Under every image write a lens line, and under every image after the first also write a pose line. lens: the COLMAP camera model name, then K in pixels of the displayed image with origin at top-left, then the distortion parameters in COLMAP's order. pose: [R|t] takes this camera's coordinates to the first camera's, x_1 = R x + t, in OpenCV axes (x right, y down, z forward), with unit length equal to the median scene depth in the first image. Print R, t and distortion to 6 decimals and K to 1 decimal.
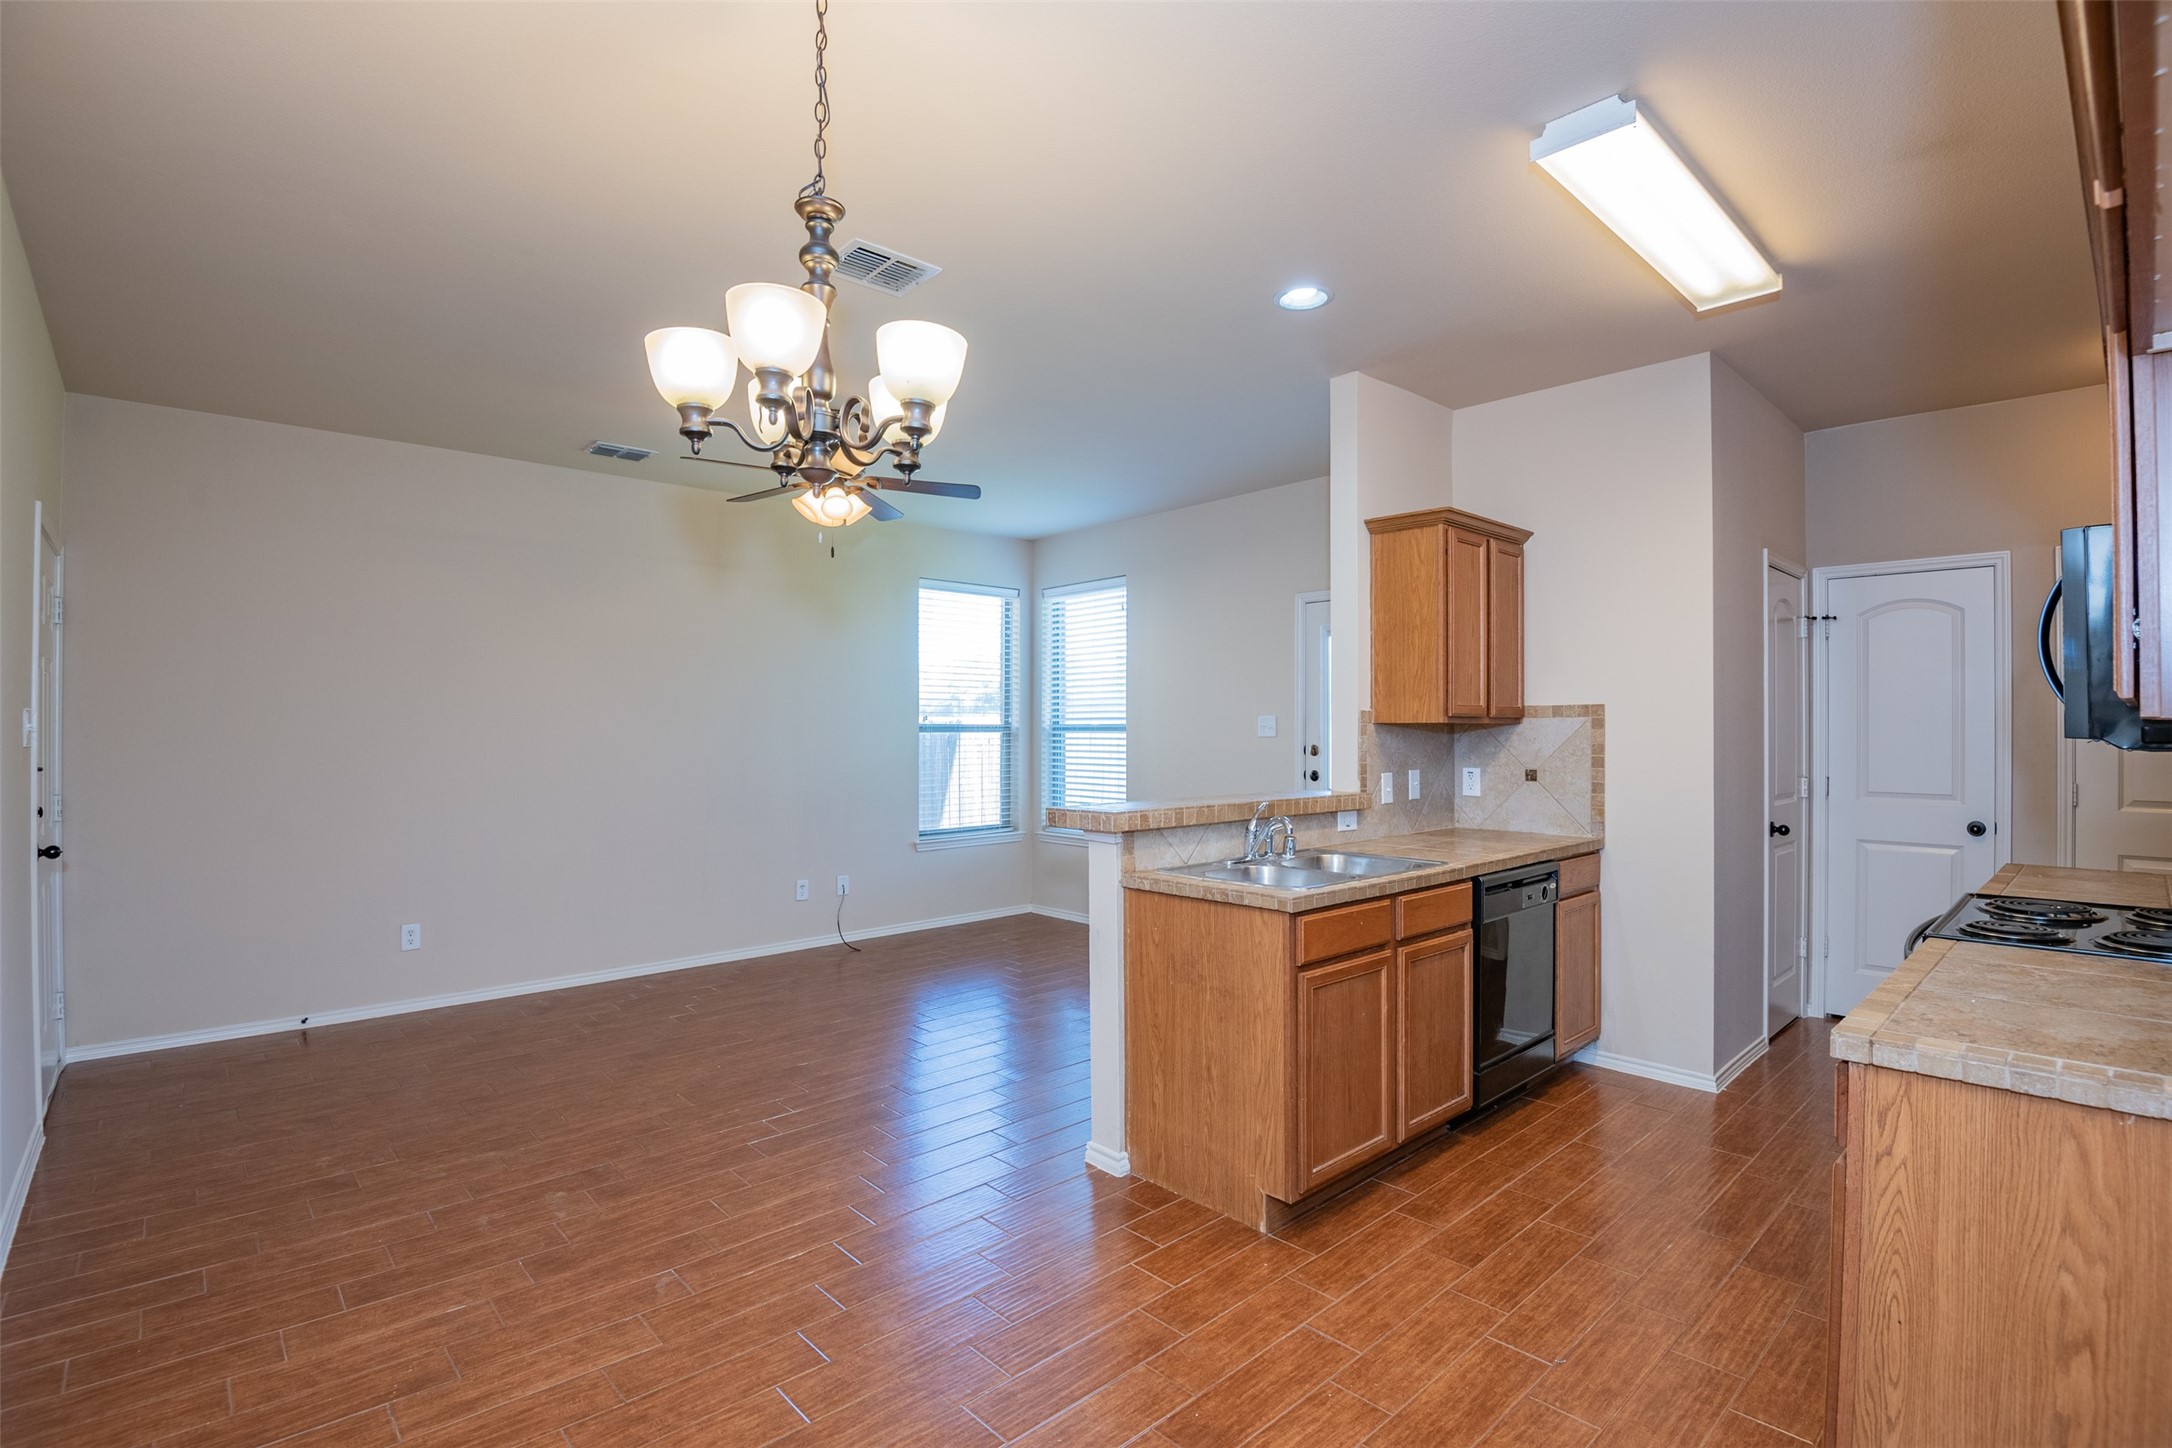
lens RADIAL K [[1003.3, 0, 1086.0], [0, 1003.3, 724.0], [0, 0, 1]] dist [-0.006811, -0.016428]
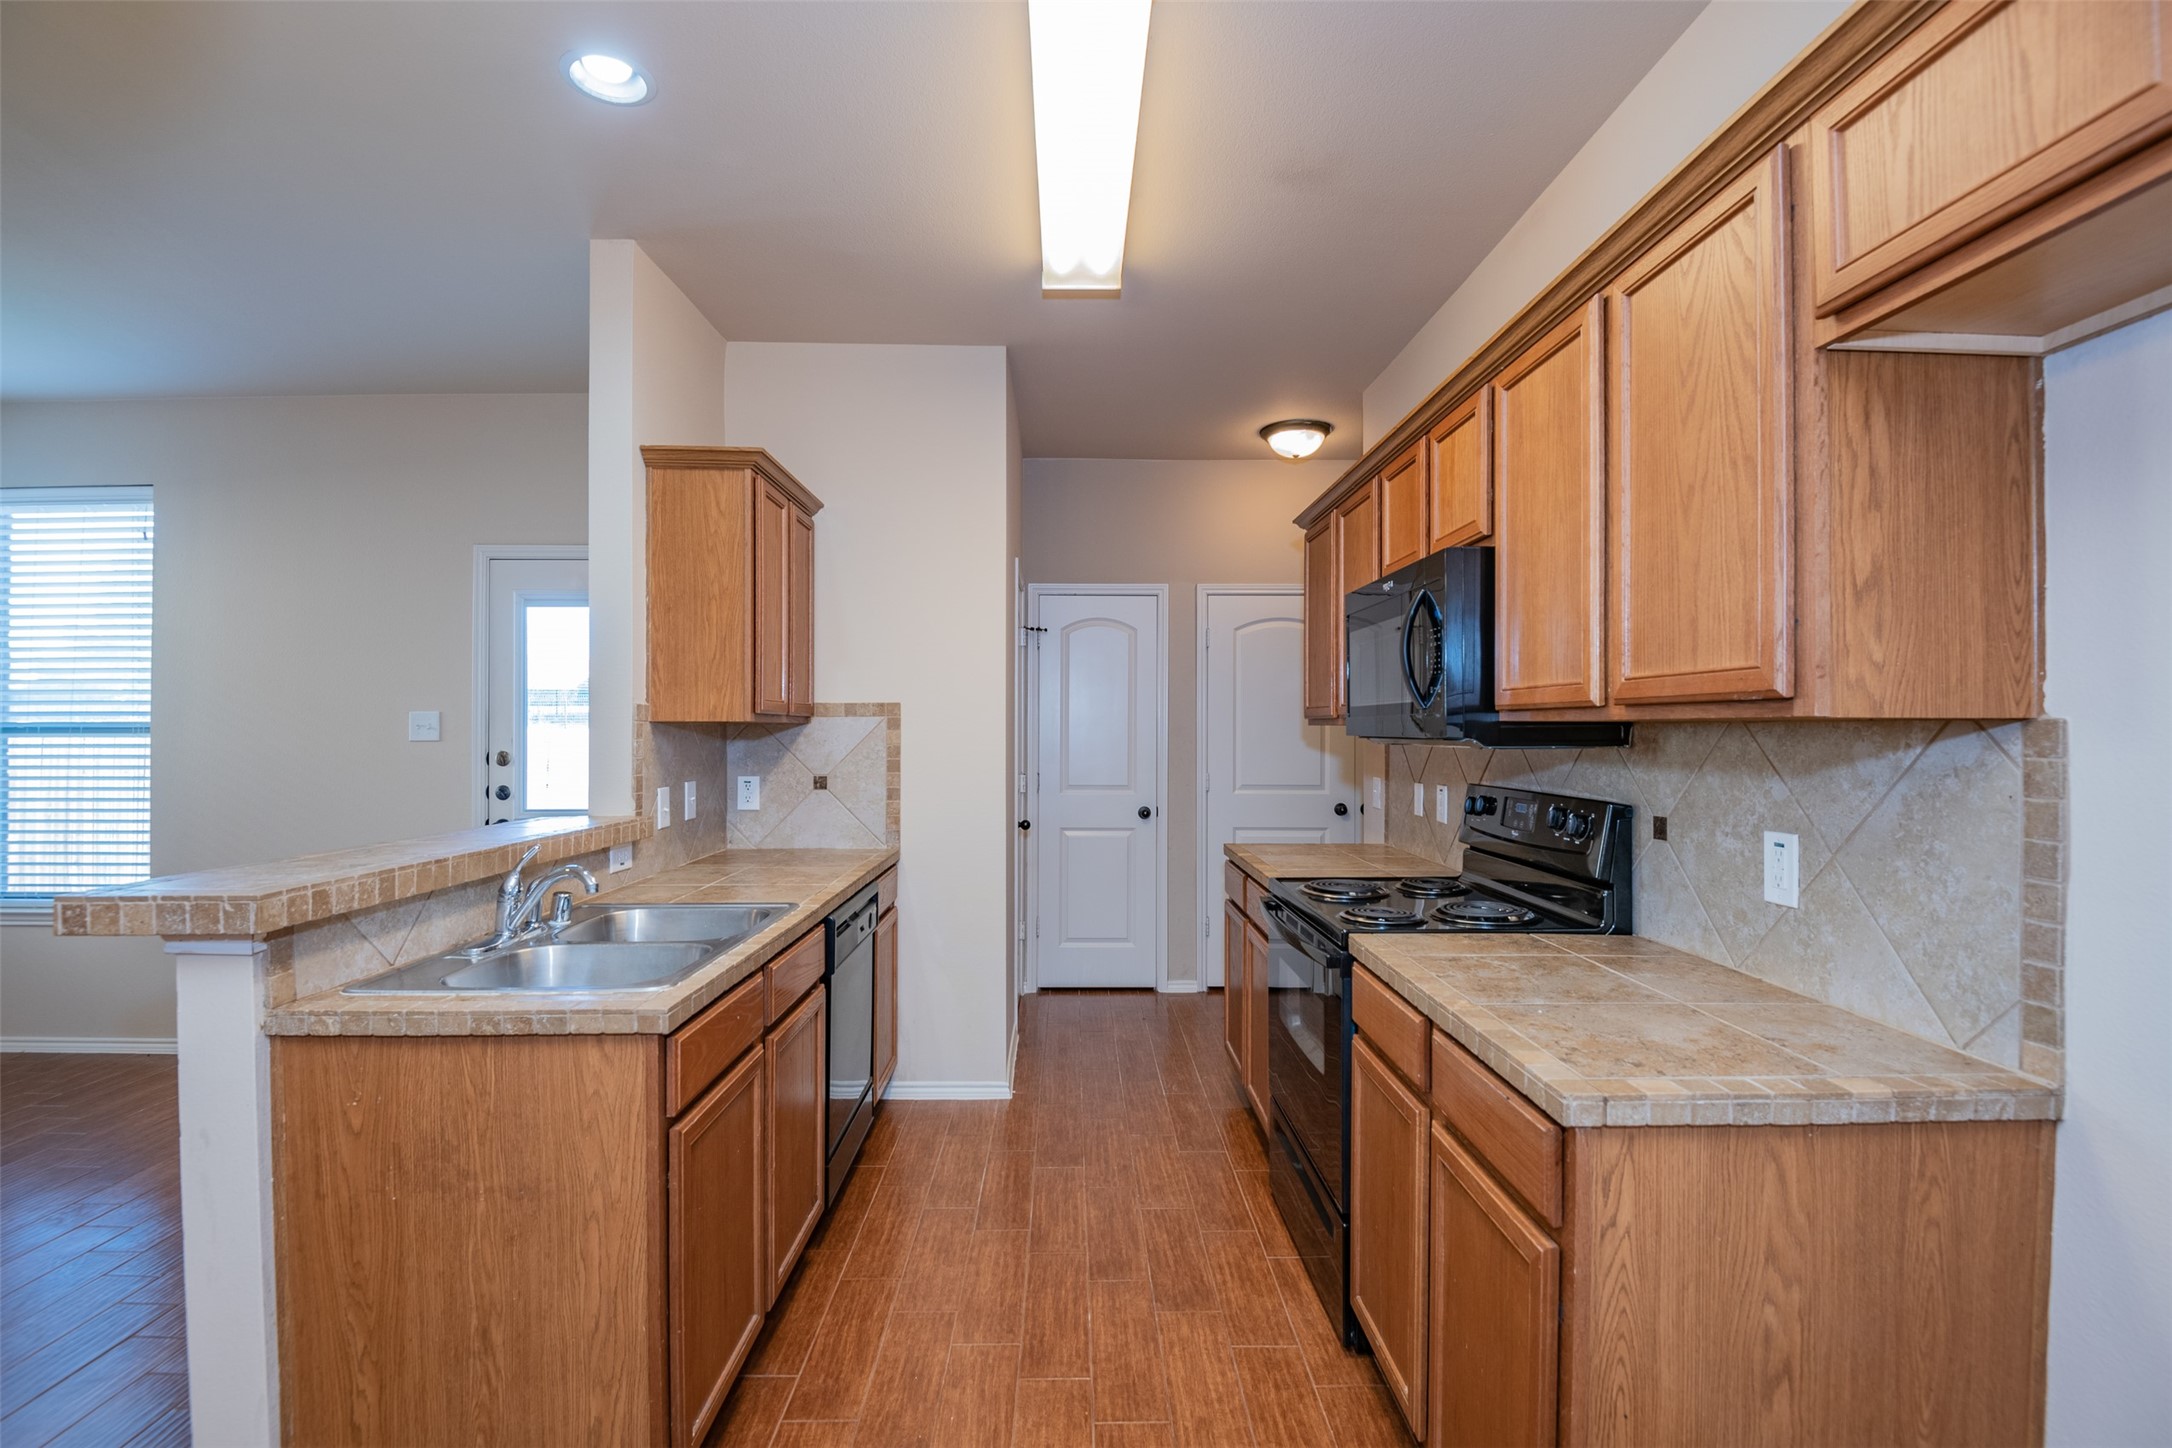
lens RADIAL K [[990.4, 0, 1084.1], [0, 990.4, 725.9], [0, 0, 1]] dist [-0.000524, -0.015749]
pose [[0.666576, 0.003776, 0.745428, -0.045519], [-0.003840, 0.999991, -0.001633, 0.002269], [-0.745427, -0.001774, 0.666584, 0.269415]]
